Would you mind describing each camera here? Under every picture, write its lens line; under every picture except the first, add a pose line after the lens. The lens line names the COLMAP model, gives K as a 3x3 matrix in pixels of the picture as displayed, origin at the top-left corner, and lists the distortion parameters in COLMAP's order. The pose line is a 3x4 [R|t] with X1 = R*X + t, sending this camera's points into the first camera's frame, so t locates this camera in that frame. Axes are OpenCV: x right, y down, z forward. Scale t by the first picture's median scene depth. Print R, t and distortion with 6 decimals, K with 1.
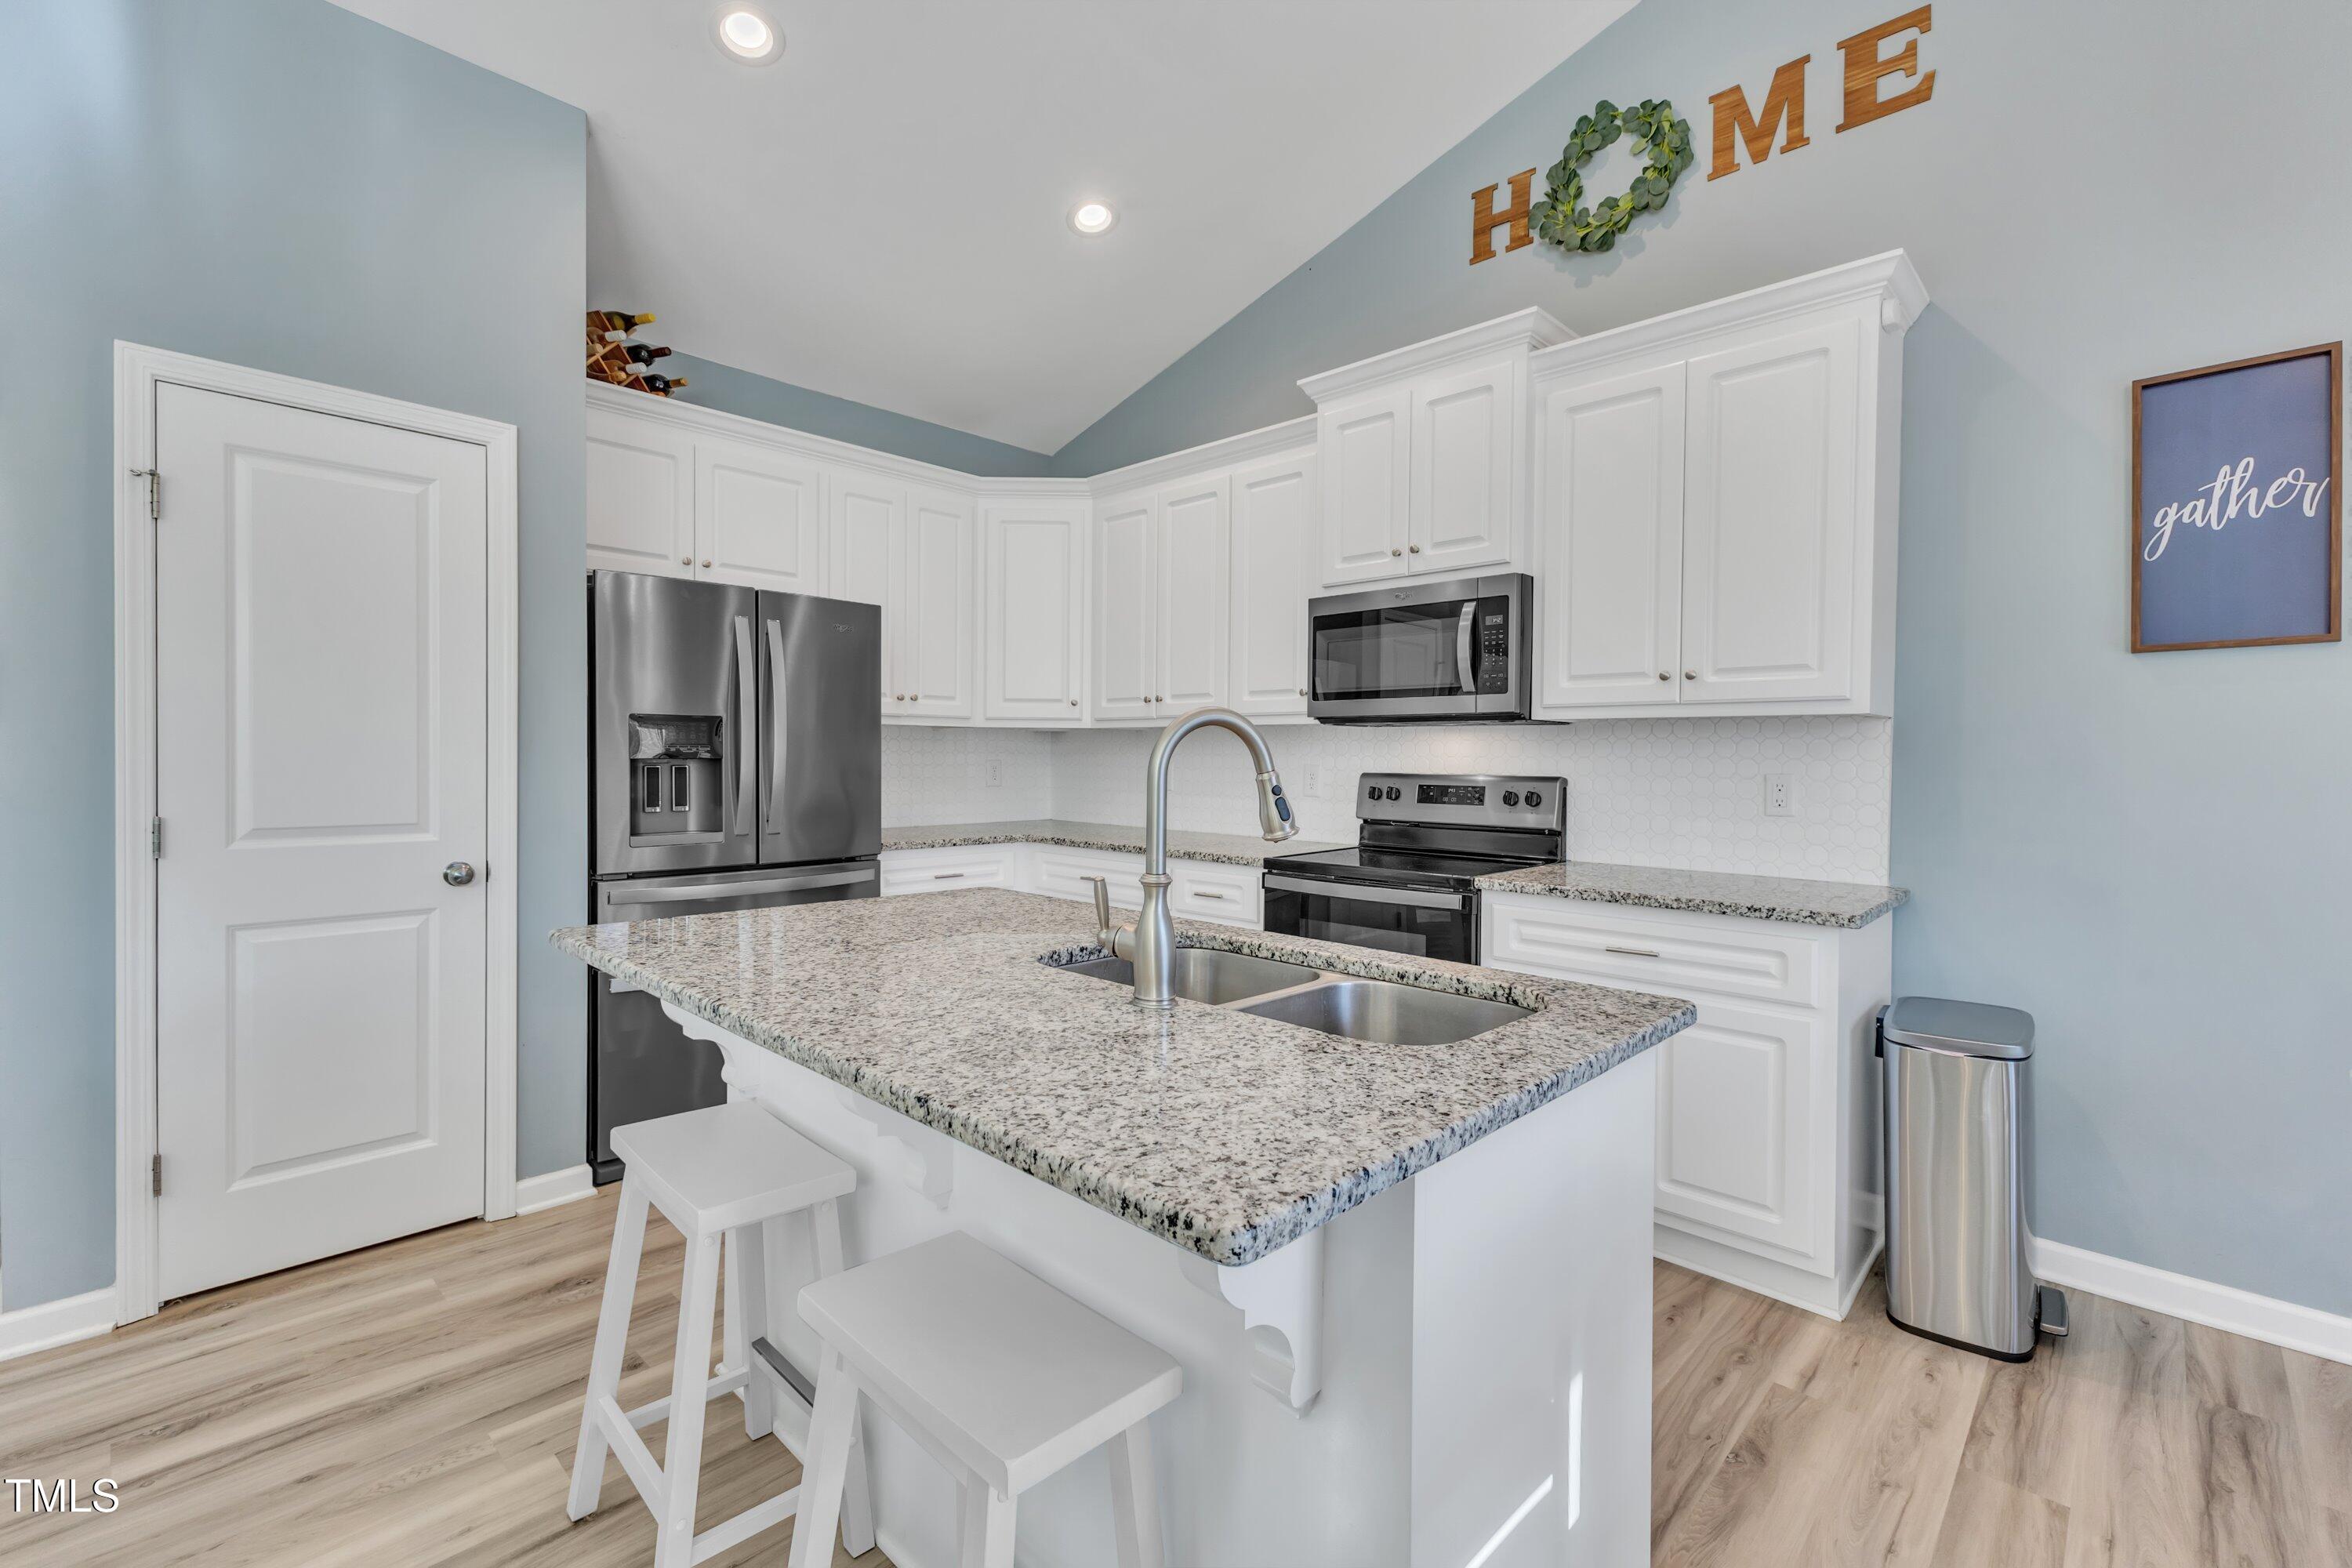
lens RADIAL K [[1008.0, 0, 1175.3], [0, 1008.0, 776.8], [0, 0, 1]] dist [0.002802, -0.000445]
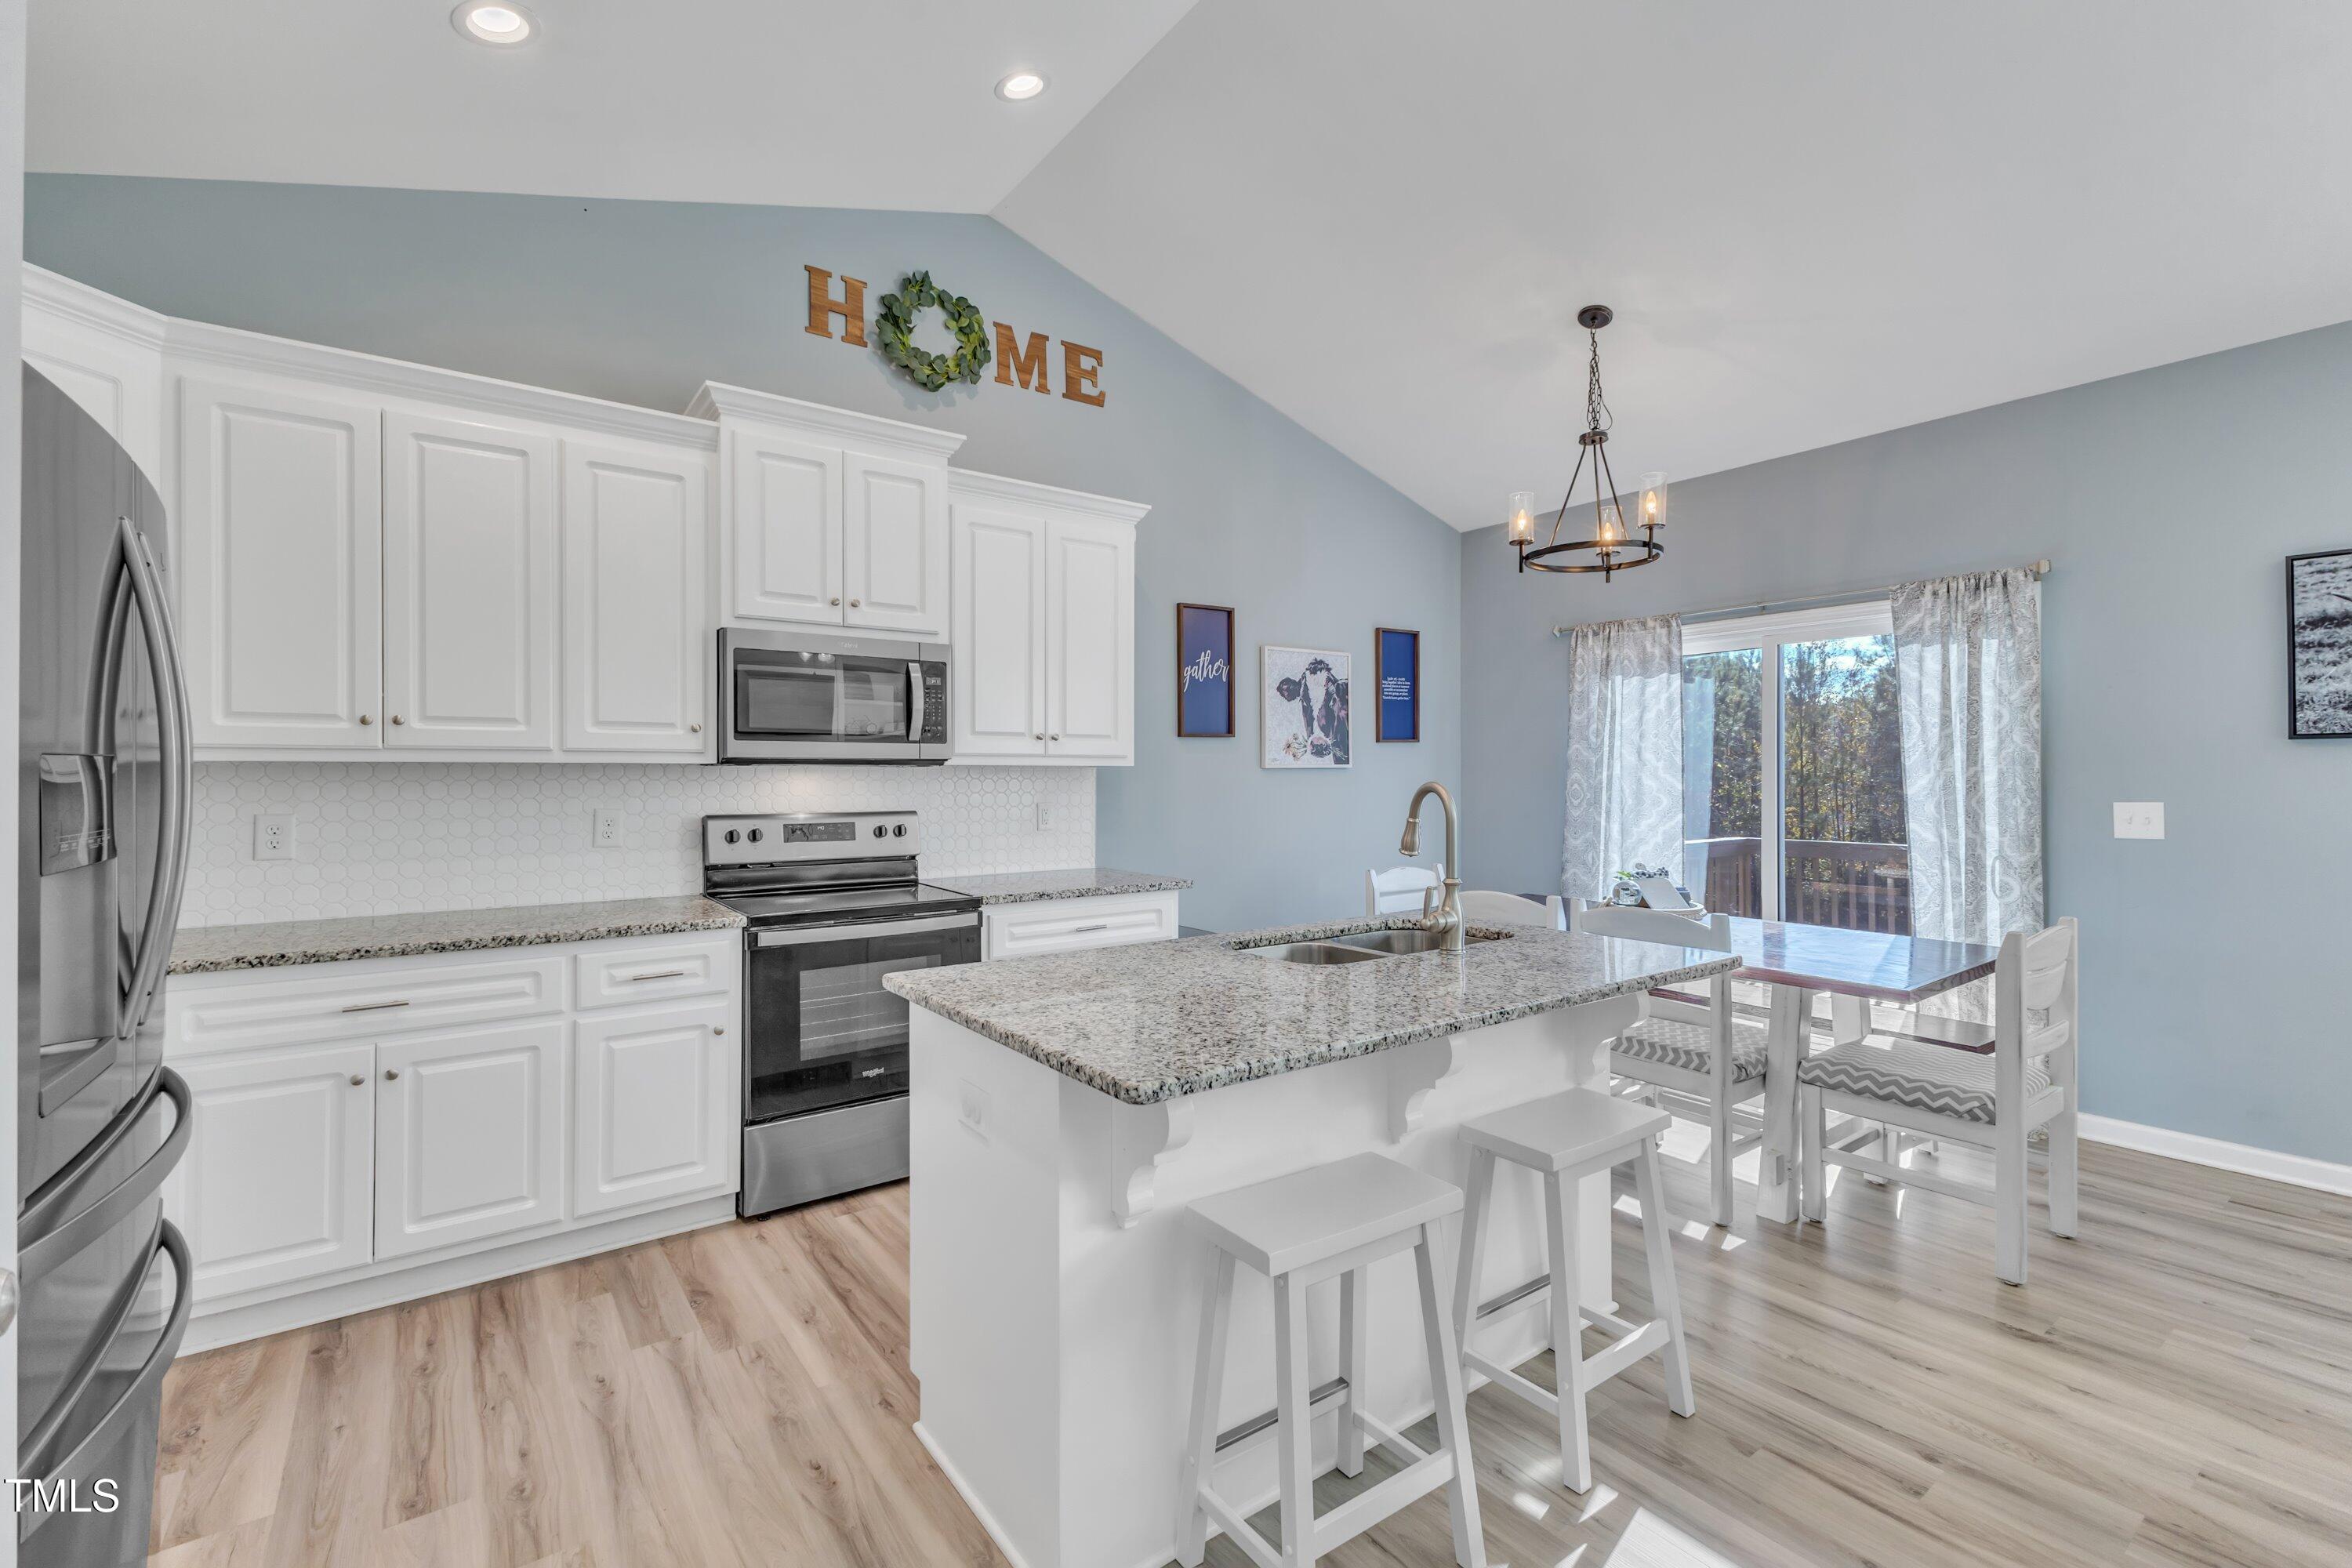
lens RADIAL K [[1010.5, 0, 1180.1], [0, 1010.5, 773.6], [0, 0, 1]] dist [0.001361, 0.000382]
pose [[0.167784, -0.008631, 0.985786, -0.792989], [0.022682, 0.999731, 0.004892, -0.044910], [-0.985563, 0.021539, 0.167935, 0.507259]]
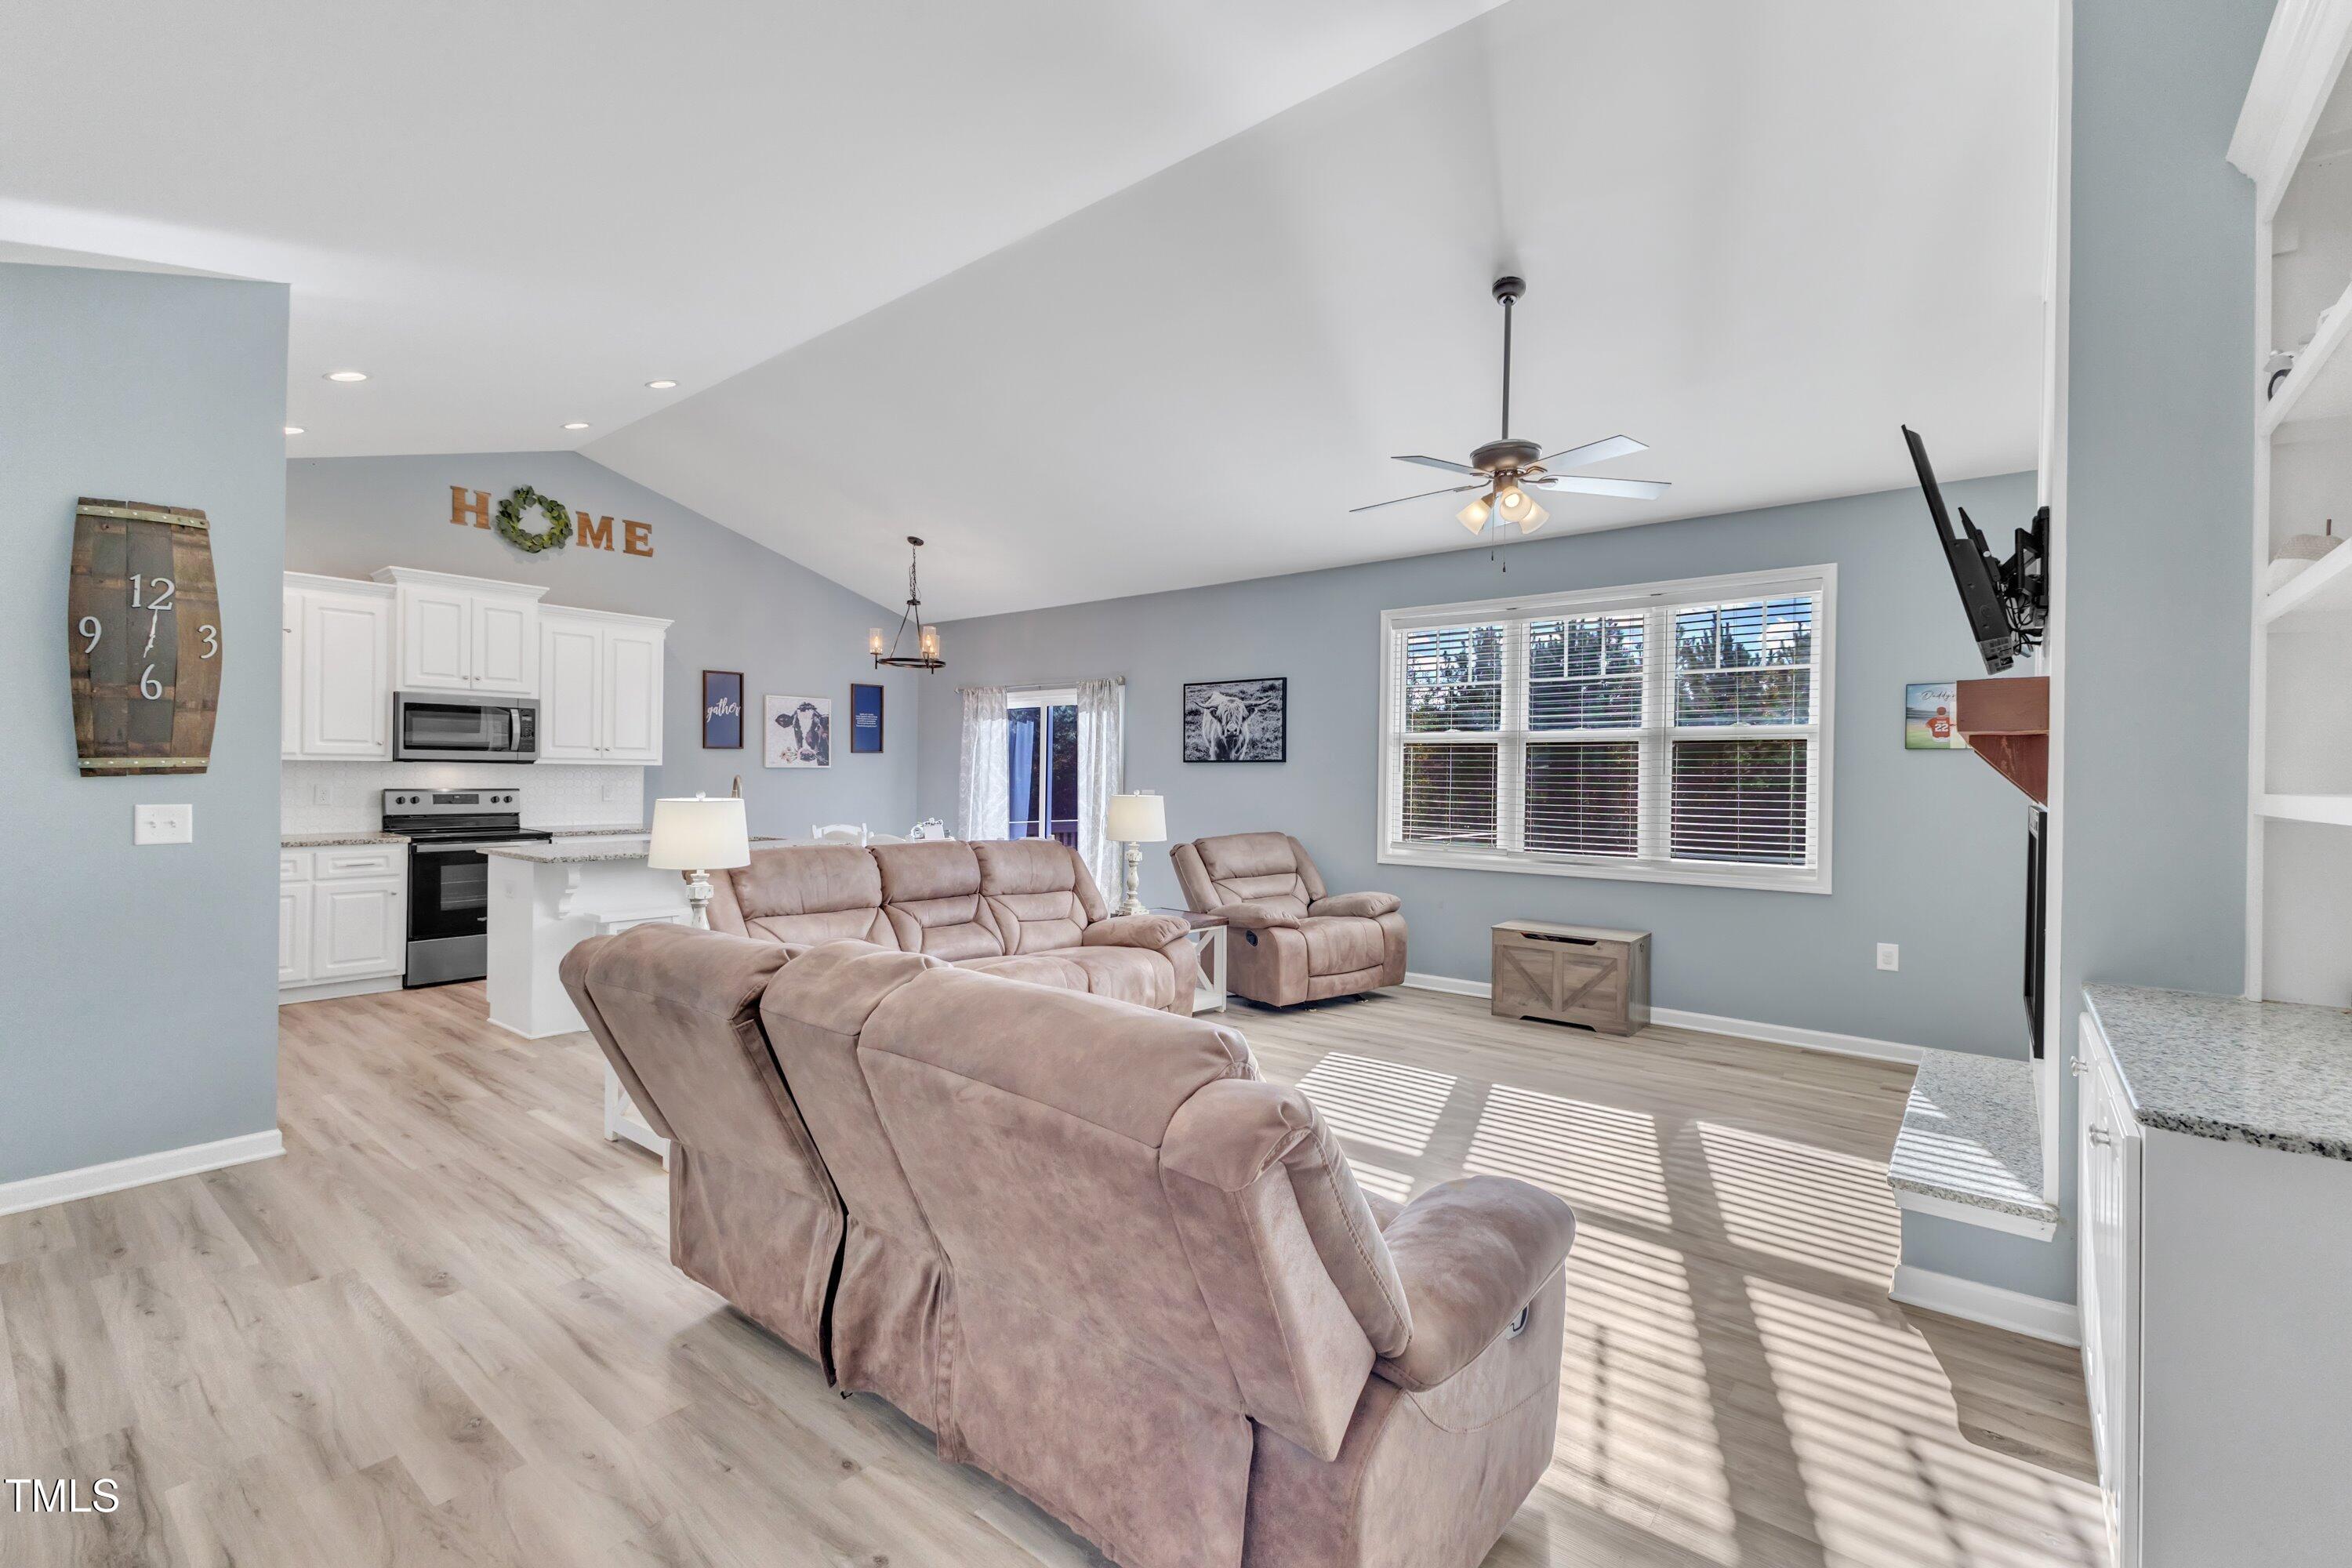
lens RADIAL K [[1009.6, 0, 1178.2], [0, 1009.6, 774.0], [0, 0, 1]] dist [0.010567, 0.000001]
pose [[-0.088327, -0.011030, 0.996030, -2.009082], [0.006396, 0.999912, 0.011640, -0.049765], [-0.996071, 0.007399, -0.088249, -0.232237]]
